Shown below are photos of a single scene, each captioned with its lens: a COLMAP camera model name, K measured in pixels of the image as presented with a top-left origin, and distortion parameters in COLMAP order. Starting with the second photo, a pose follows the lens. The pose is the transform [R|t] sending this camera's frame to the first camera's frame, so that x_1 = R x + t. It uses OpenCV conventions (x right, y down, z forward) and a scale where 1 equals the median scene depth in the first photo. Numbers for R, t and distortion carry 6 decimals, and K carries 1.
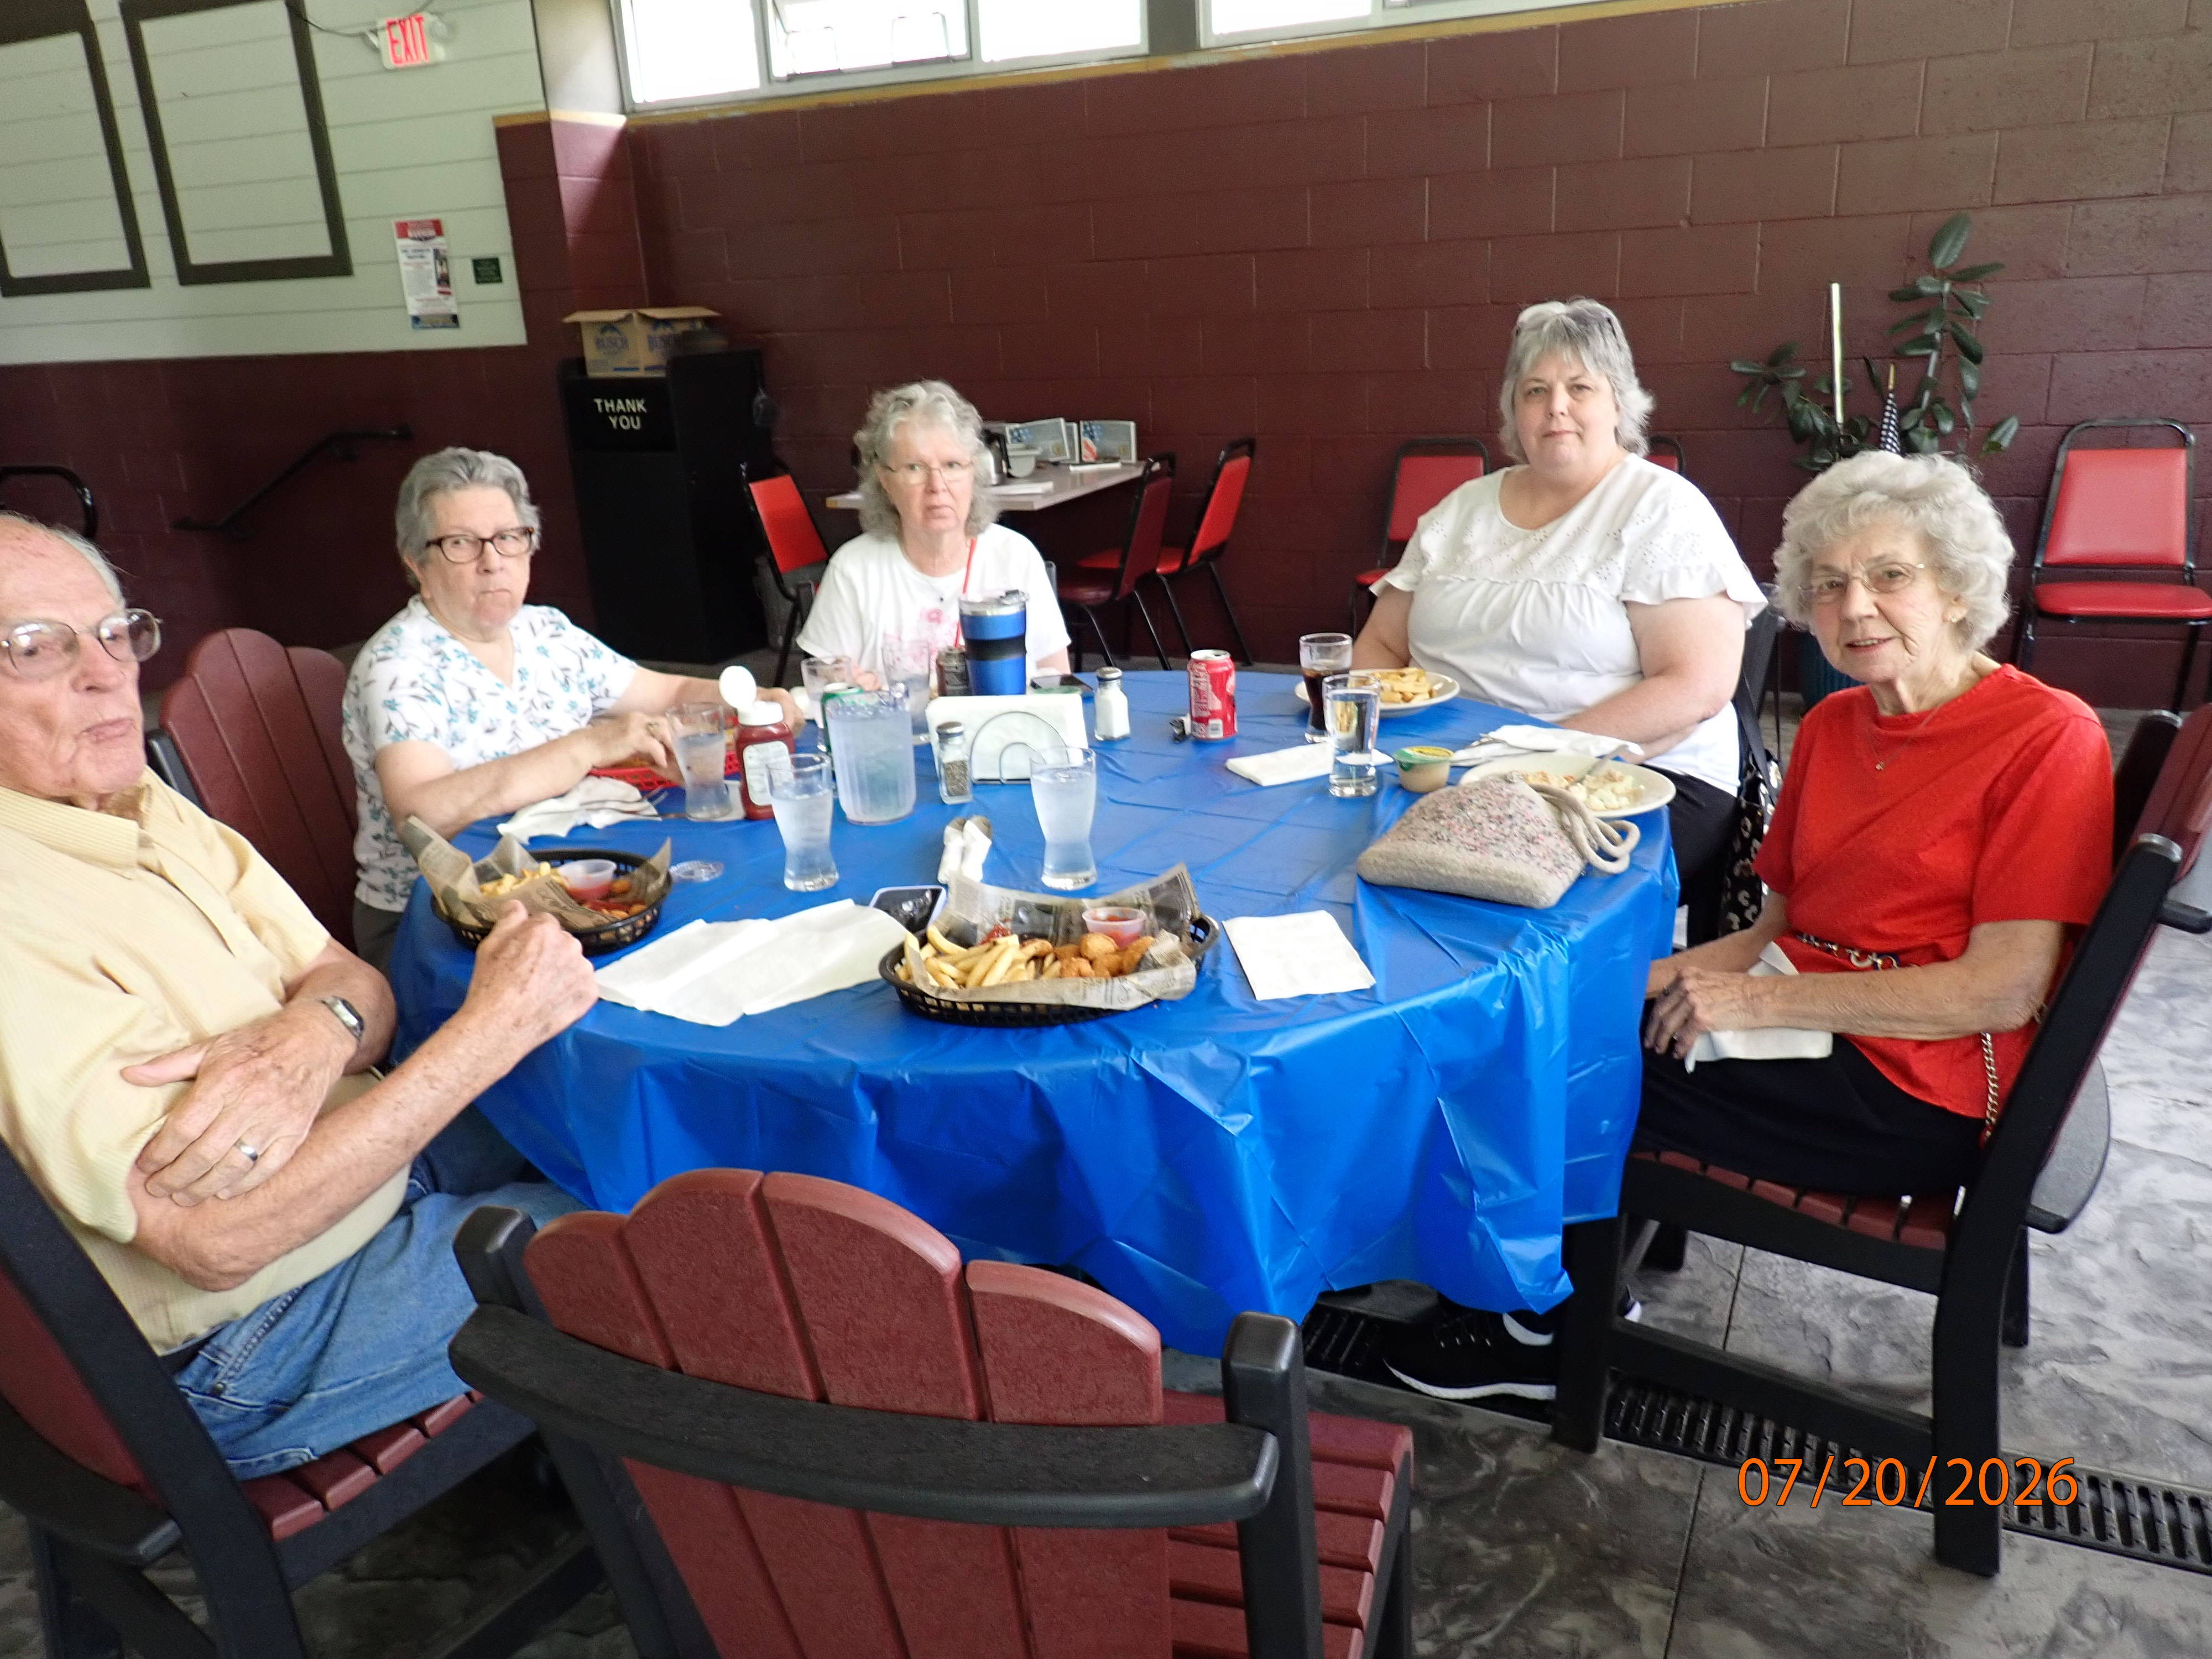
lens RADIAL K [[1617.3, 0, 1098.5], [0, 1617.3, 836.2], [0, 0, 1]] dist [0.013263, -0.005903]
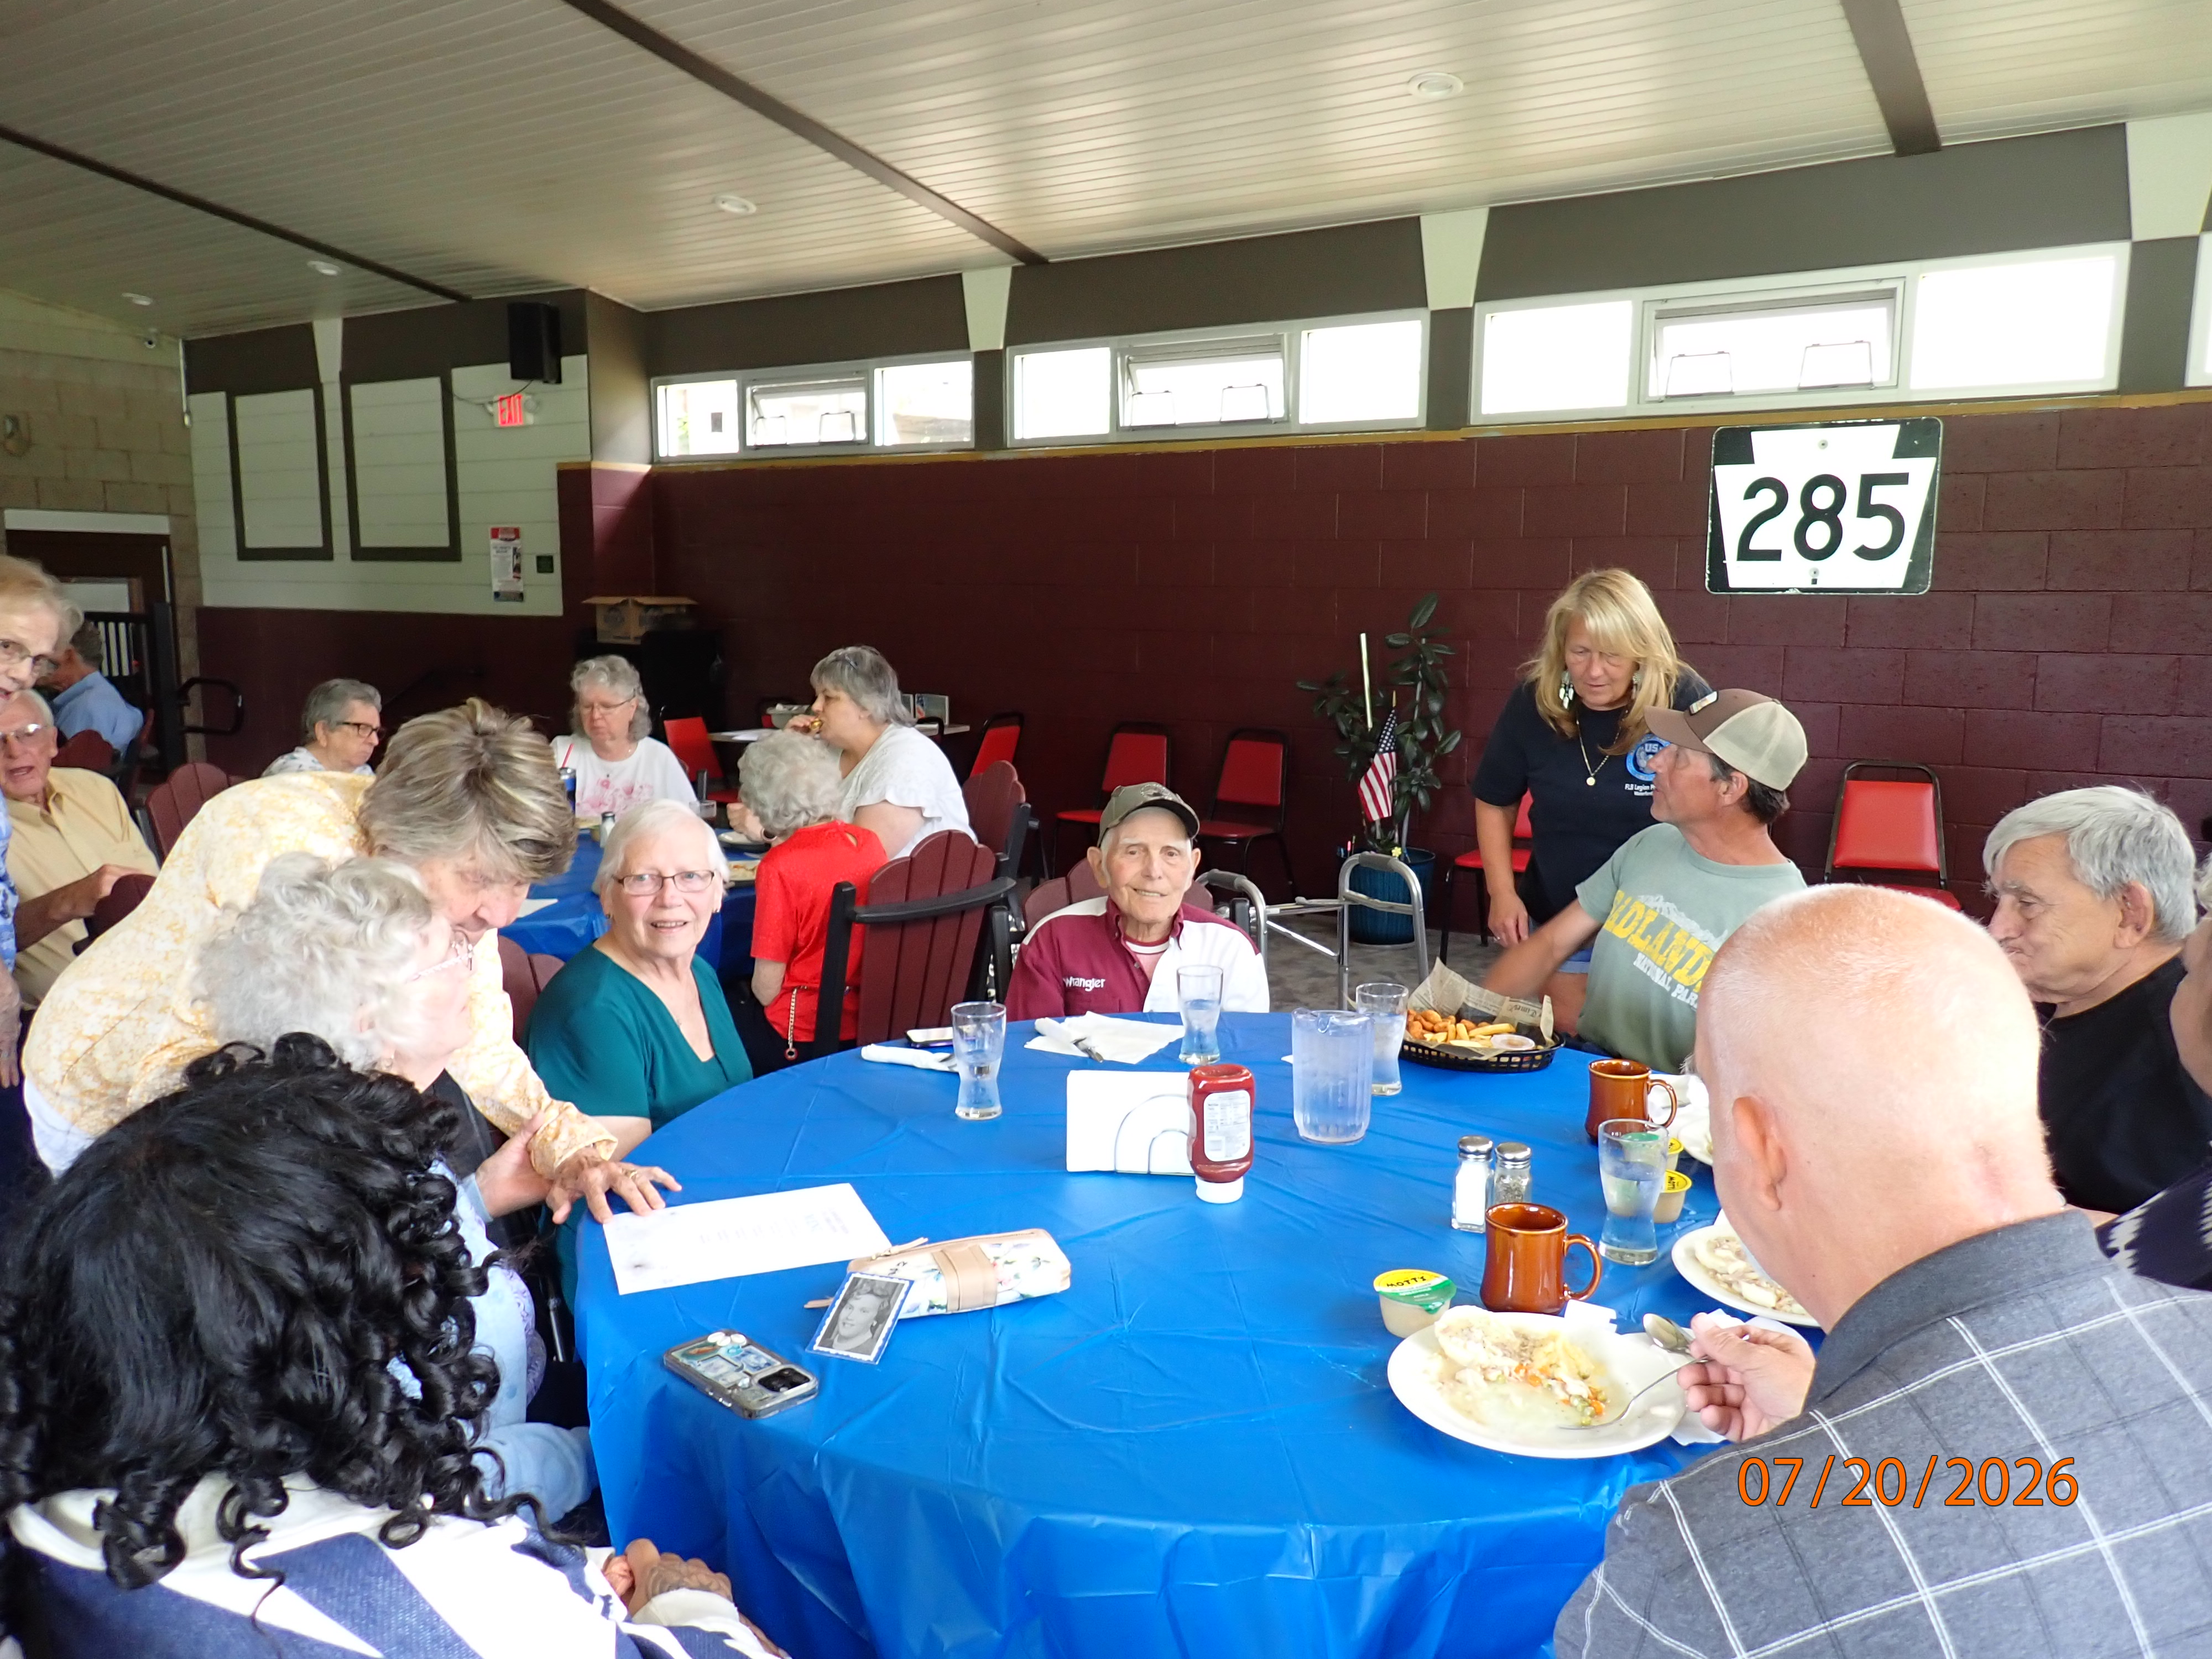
lens RADIAL K [[1617.3, 0, 1118.6], [0, 1617.3, 829.2], [0, 0, 1]] dist [0.013263, -0.005903]
pose [[0.990207, 0.070032, -0.120770, 0.301346], [-0.088447, 0.984012, -0.154586, 0.050470], [0.108013, 0.163754, 0.980570, -0.285836]]
